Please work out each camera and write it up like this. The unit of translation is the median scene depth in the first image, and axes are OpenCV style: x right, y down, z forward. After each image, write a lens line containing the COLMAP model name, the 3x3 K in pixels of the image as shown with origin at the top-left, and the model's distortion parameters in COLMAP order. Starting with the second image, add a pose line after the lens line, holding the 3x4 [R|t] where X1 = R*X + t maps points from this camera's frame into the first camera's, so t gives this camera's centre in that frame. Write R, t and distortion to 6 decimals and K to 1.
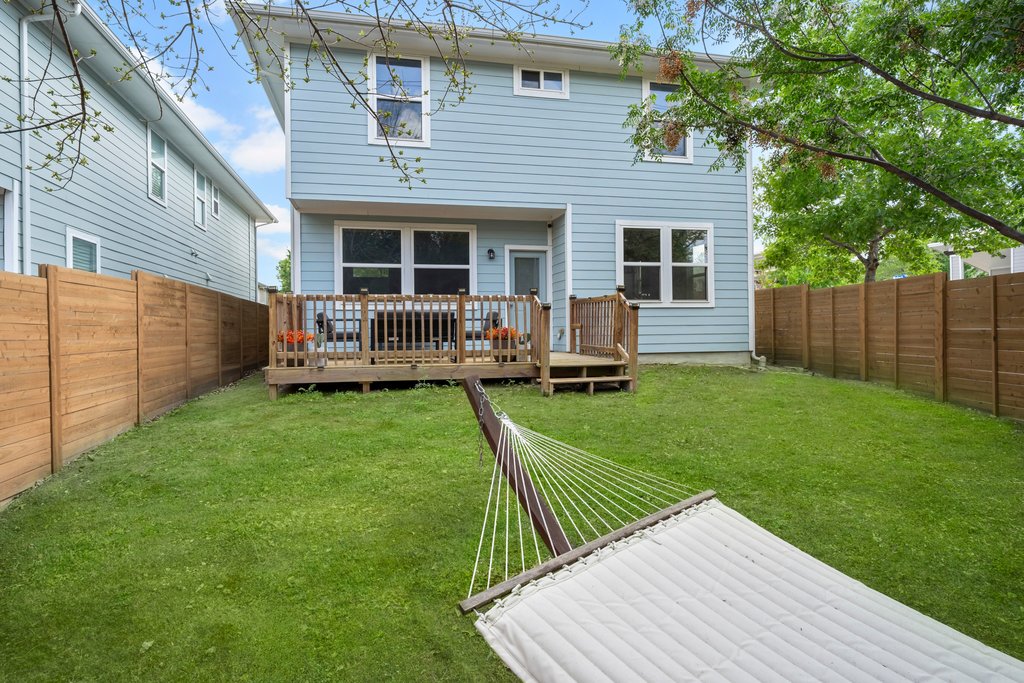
lens RADIAL K [[584.9, 0, 512.0], [0, 584.9, 341.5], [0, 0, 1]] dist [-0.002526, 0.000493]
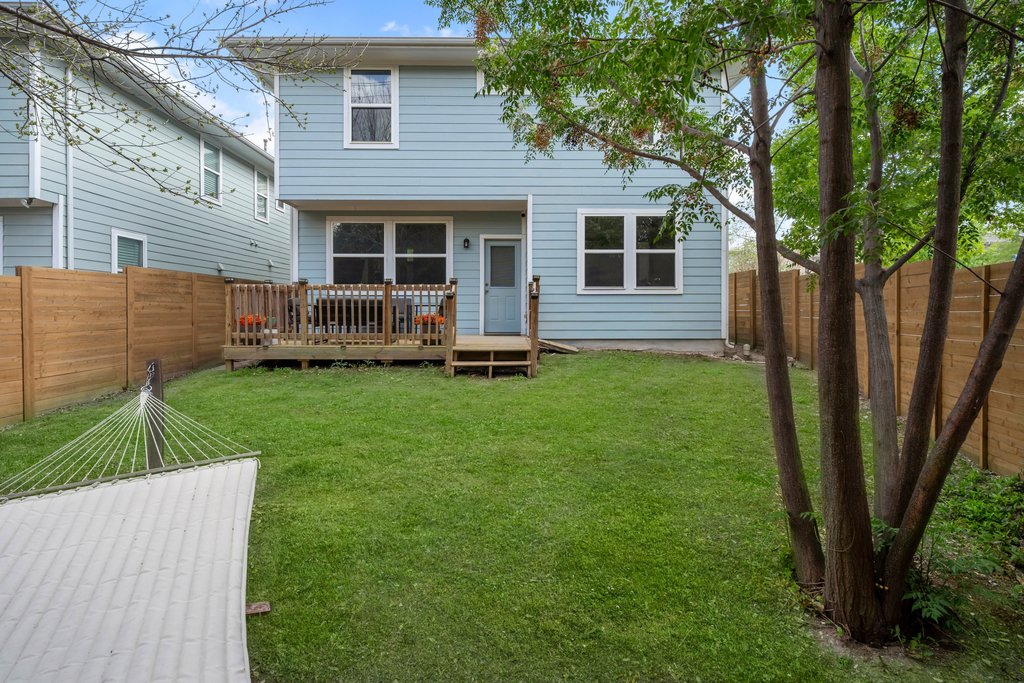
lens RADIAL K [[592.6, 0, 517.1], [0, 592.6, 324.2], [0, 0, 1]] dist [0.001131, -0.000448]
pose [[0.976050, 0.015363, -0.217001, 0.306620], [-0.013932, 0.999870, 0.008123, -0.012401], [0.217098, -0.004905, 0.976138, -0.040763]]
